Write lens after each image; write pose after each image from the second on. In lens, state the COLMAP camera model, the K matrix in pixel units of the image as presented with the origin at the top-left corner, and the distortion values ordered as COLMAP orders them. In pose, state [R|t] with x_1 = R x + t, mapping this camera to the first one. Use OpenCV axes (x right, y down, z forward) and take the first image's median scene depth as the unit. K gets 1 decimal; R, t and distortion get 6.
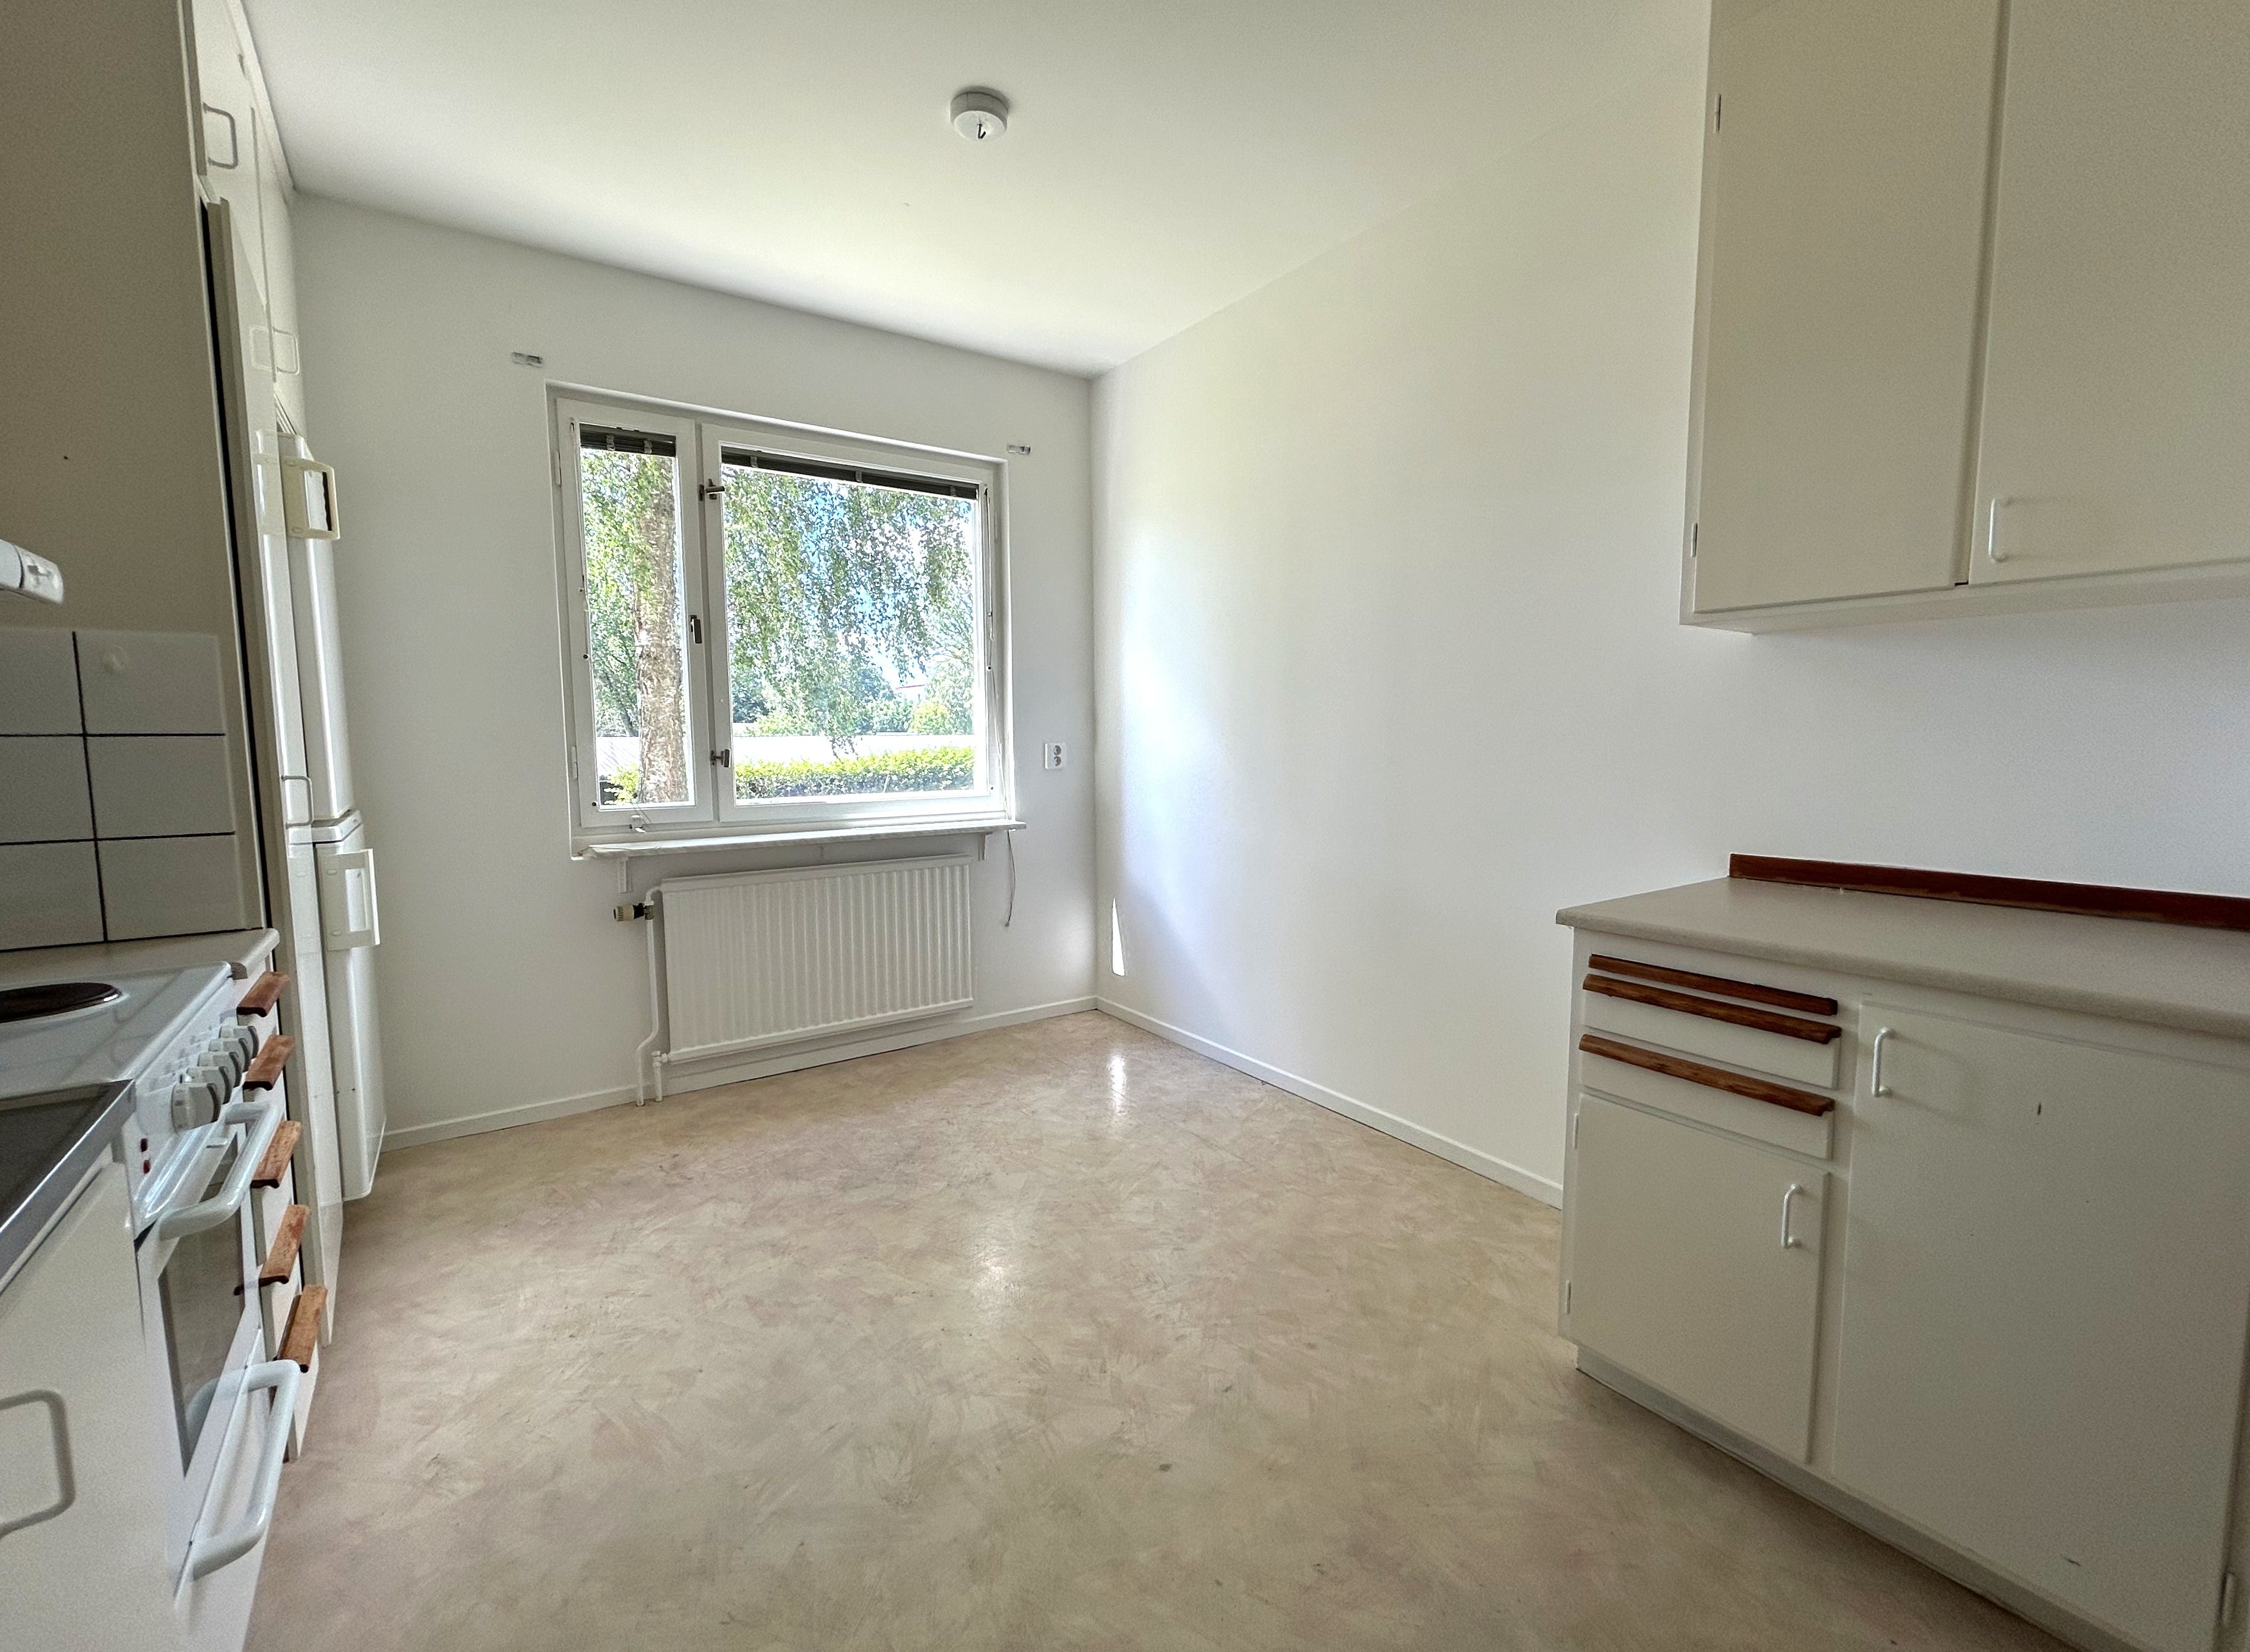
lens RADIAL K [[960.9, 0, 1132.6], [0, 960.9, 822.4], [0, 0, 1]] dist [-0.000004, 0.000543]
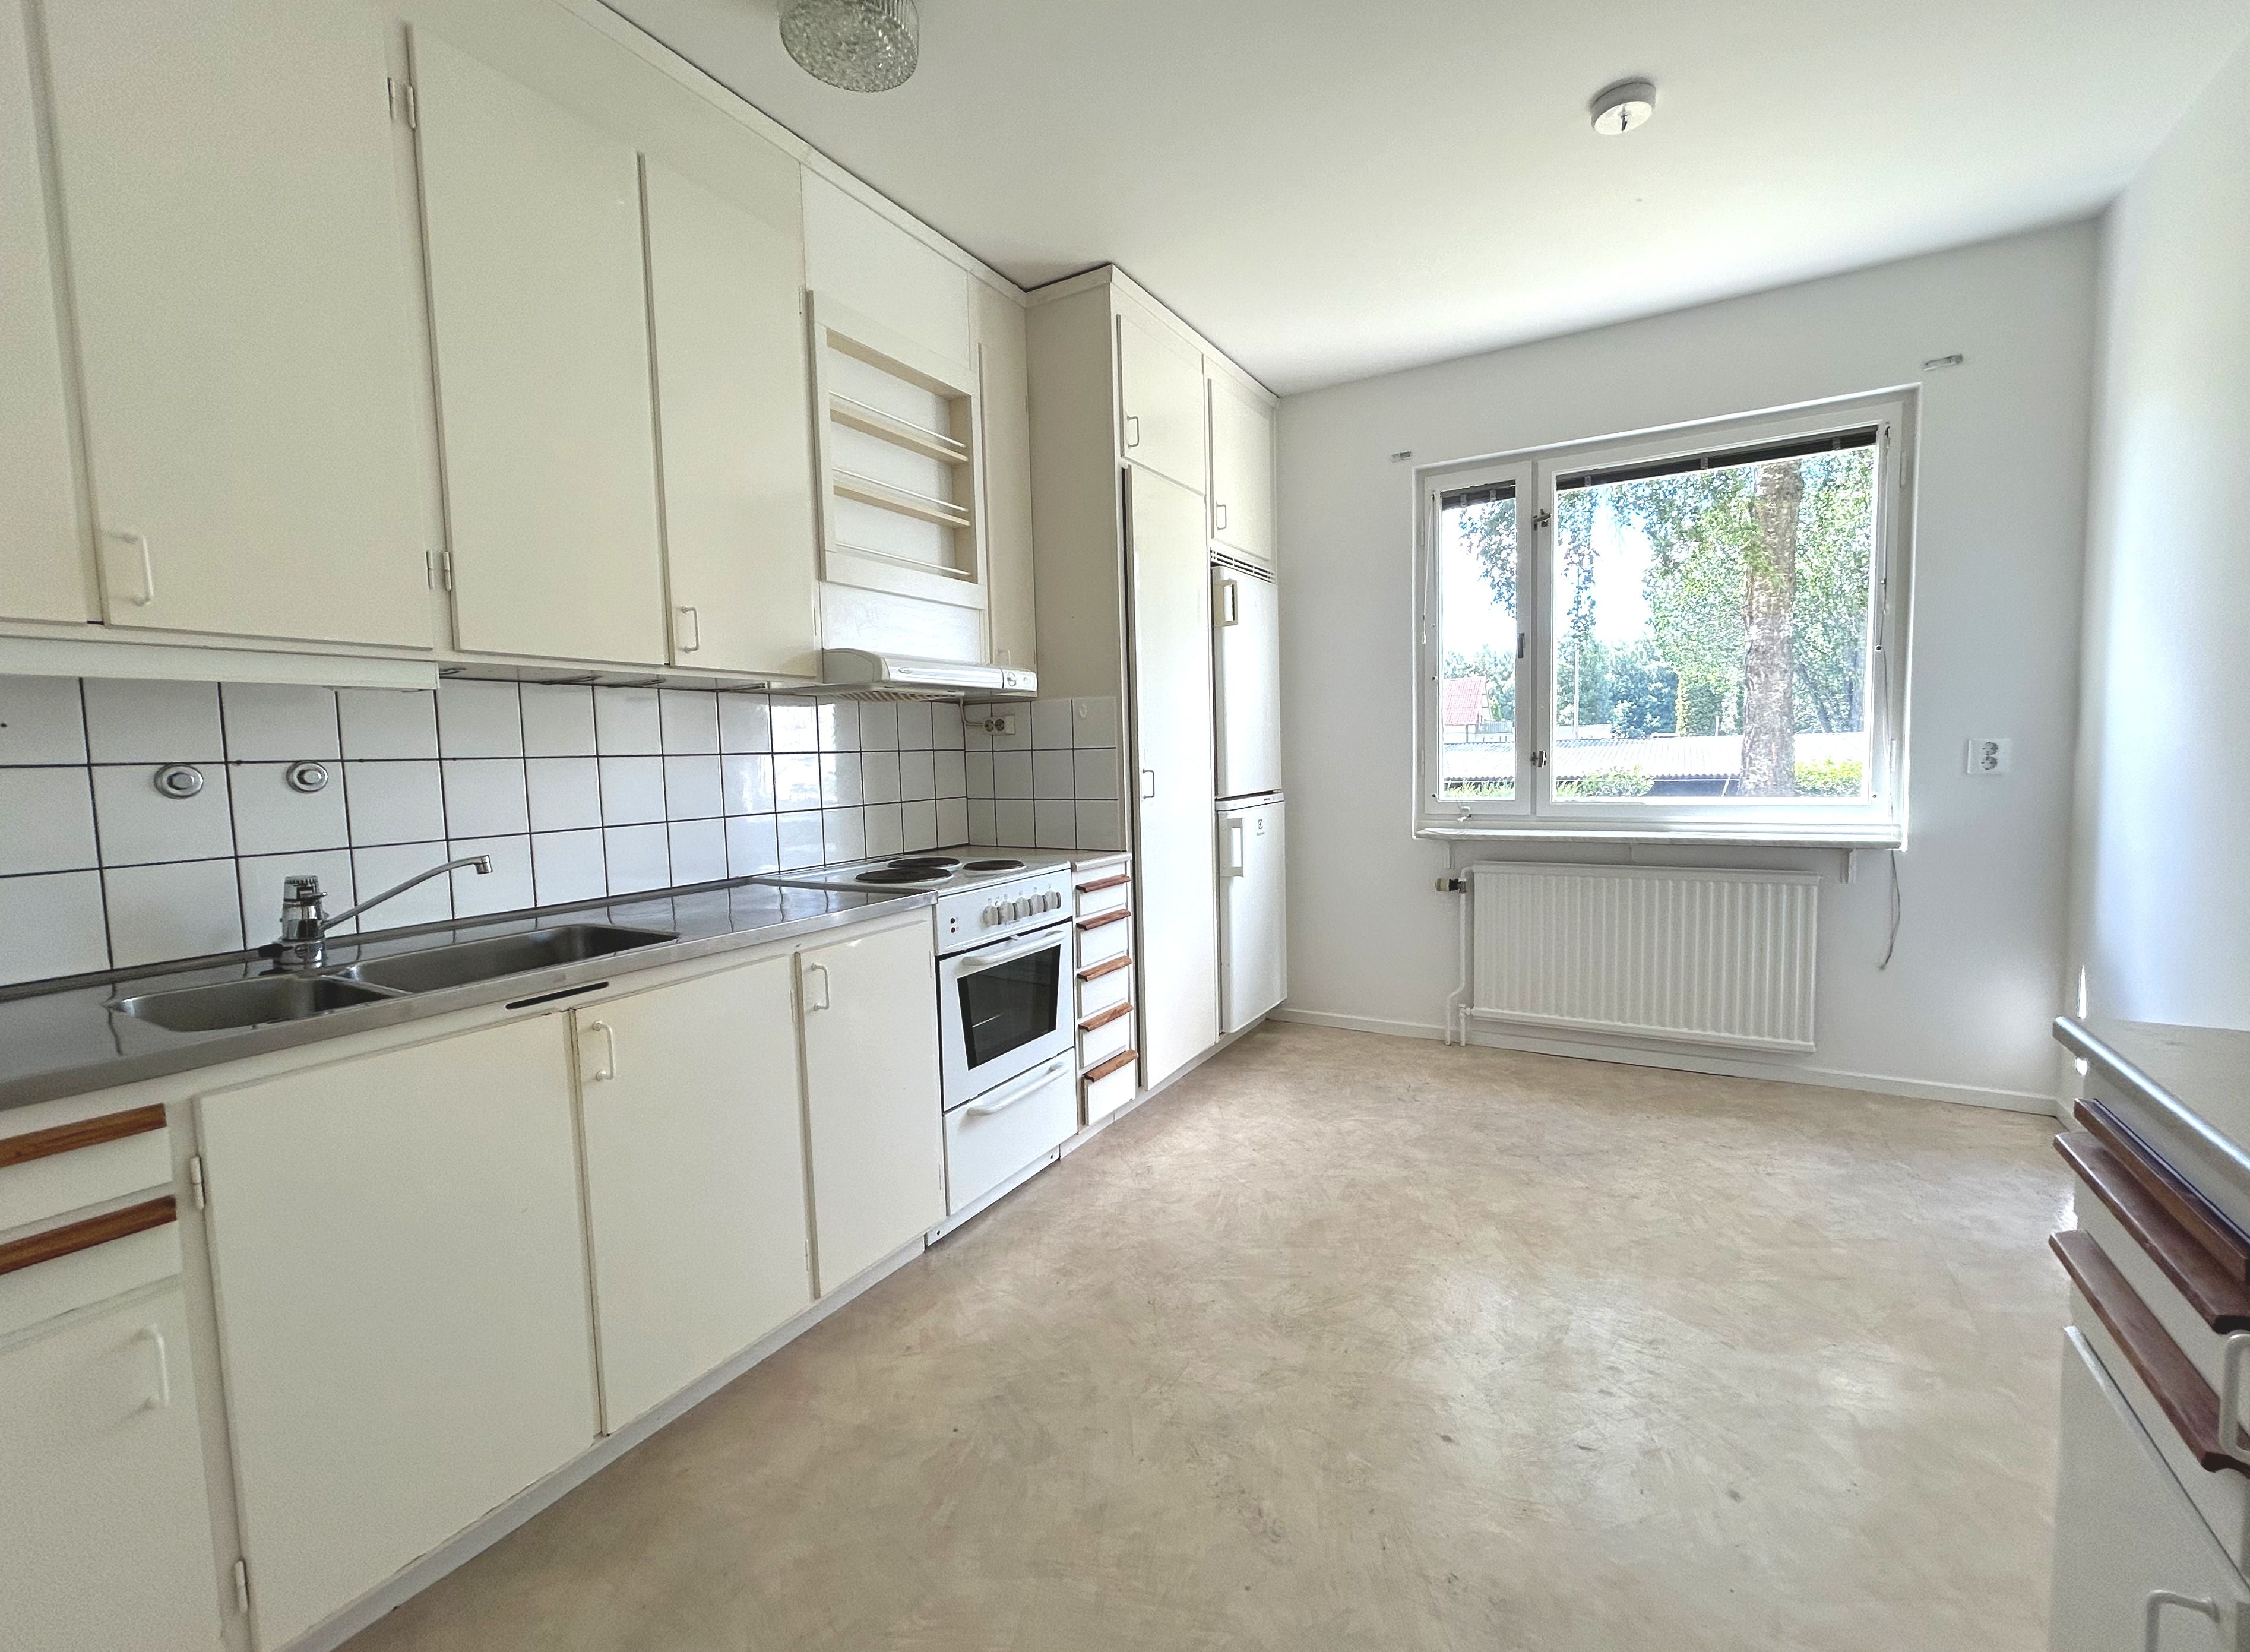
lens RADIAL K [[960.9, 0, 1132.6], [0, 960.9, 822.4], [0, 0, 1]] dist [-0.000004, 0.000543]
pose [[0.428645, 0.062637, -0.901299, 0.391017], [-0.060548, 0.997343, 0.040516, -0.010728], [0.901442, 0.037205, 0.431299, 0.105446]]
